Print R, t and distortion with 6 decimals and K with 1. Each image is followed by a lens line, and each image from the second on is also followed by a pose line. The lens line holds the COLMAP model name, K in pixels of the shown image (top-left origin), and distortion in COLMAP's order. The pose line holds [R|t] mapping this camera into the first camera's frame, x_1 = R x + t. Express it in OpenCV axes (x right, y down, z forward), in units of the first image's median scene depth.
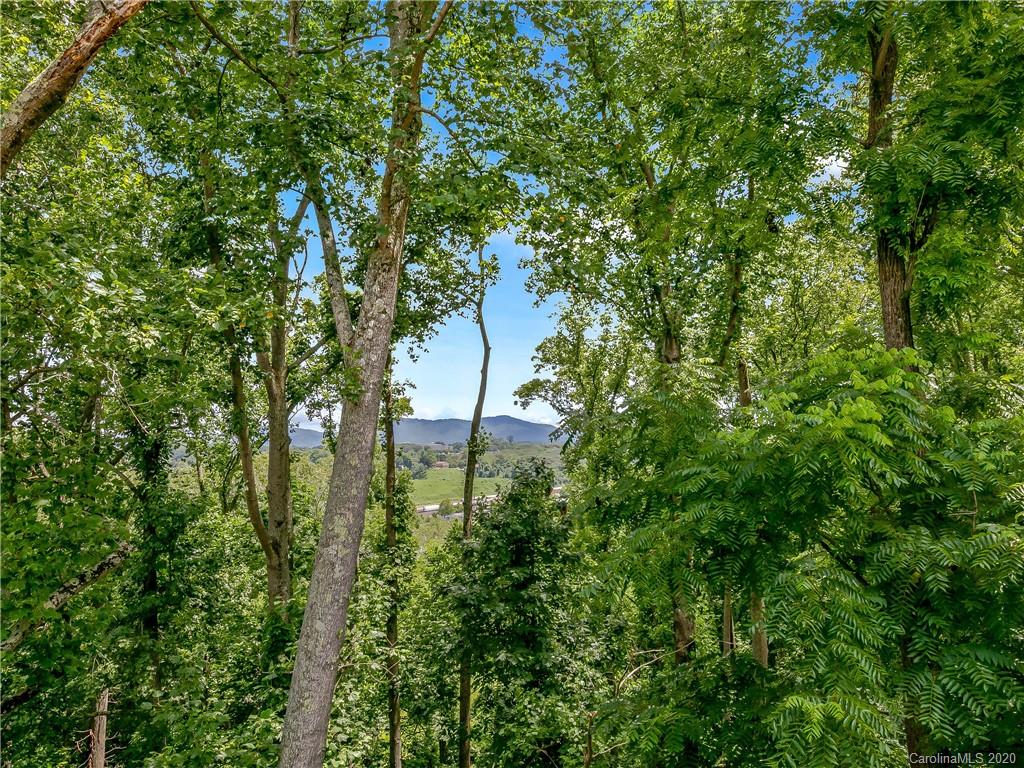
lens RADIAL K [[760.9, 0, 504.6], [0, 760.9, 380.0], [0, 0, 1]] dist [0.006561, -0.001265]
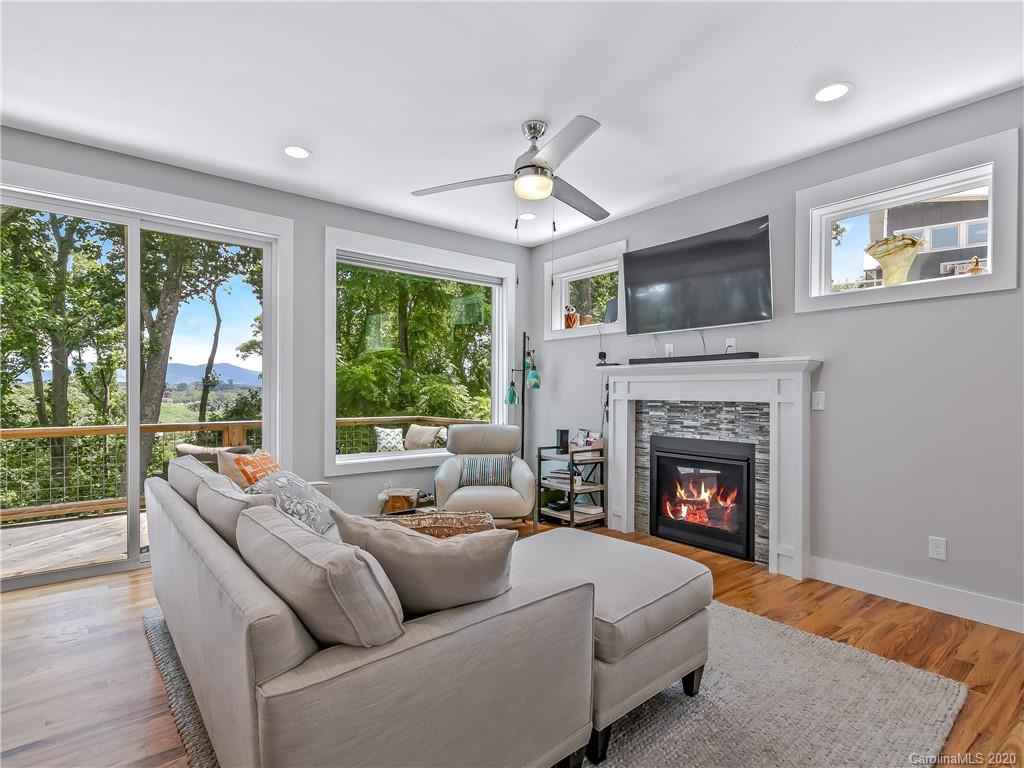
lens RADIAL K [[540.0, 0, 513.6], [0, 540.0, 398.0], [0, 0, 1]] dist [0.003766, 0.000860]
pose [[0.881698, 0.033248, 0.470642, -0.006750], [-0.076857, 0.994311, 0.073740, -0.012319], [-0.465513, -0.101189, 0.879237, -0.288664]]
